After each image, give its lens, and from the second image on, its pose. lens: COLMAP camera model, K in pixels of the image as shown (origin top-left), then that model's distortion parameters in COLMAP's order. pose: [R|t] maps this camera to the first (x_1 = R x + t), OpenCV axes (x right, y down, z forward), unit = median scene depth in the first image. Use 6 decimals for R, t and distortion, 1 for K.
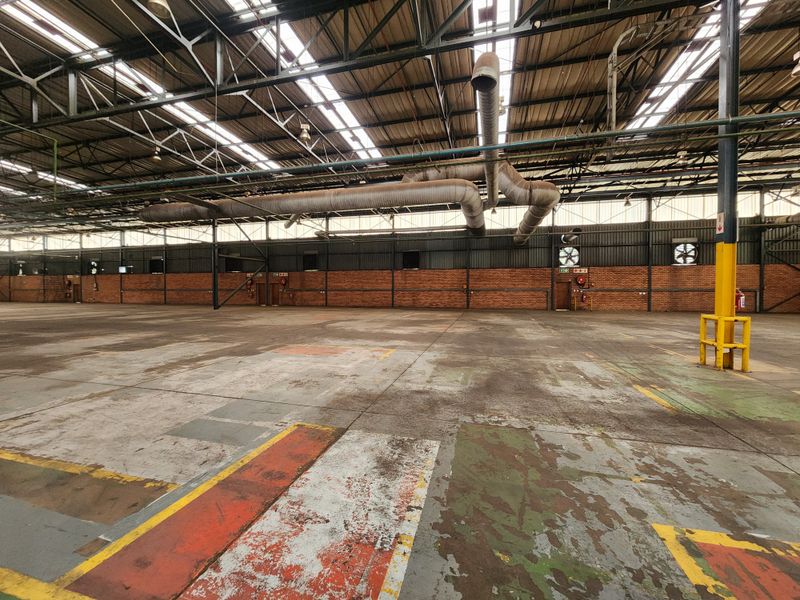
lens RADIAL K [[331.5, 0, 390.5], [0, 331.5, 291.9], [0, 0, 1]] dist [0.007277, -0.002027]
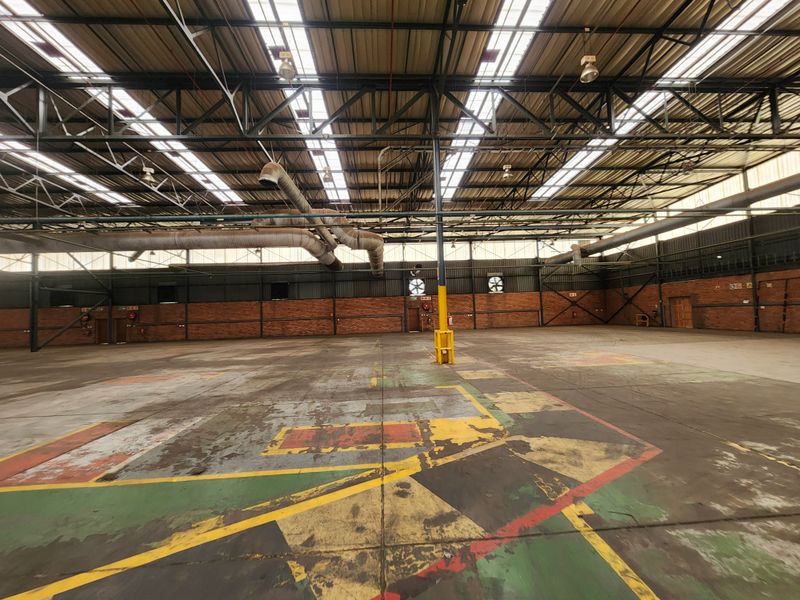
lens RADIAL K [[331.5, 0, 394.8], [0, 331.5, 297.8], [0, 0, 1]] dist [0.007277, -0.002027]
pose [[0.943255, -0.017775, 0.331592, 0.057447], [0.038687, 0.997649, -0.056572, -0.001237], [-0.329807, 0.066190, 0.941725, -0.104386]]
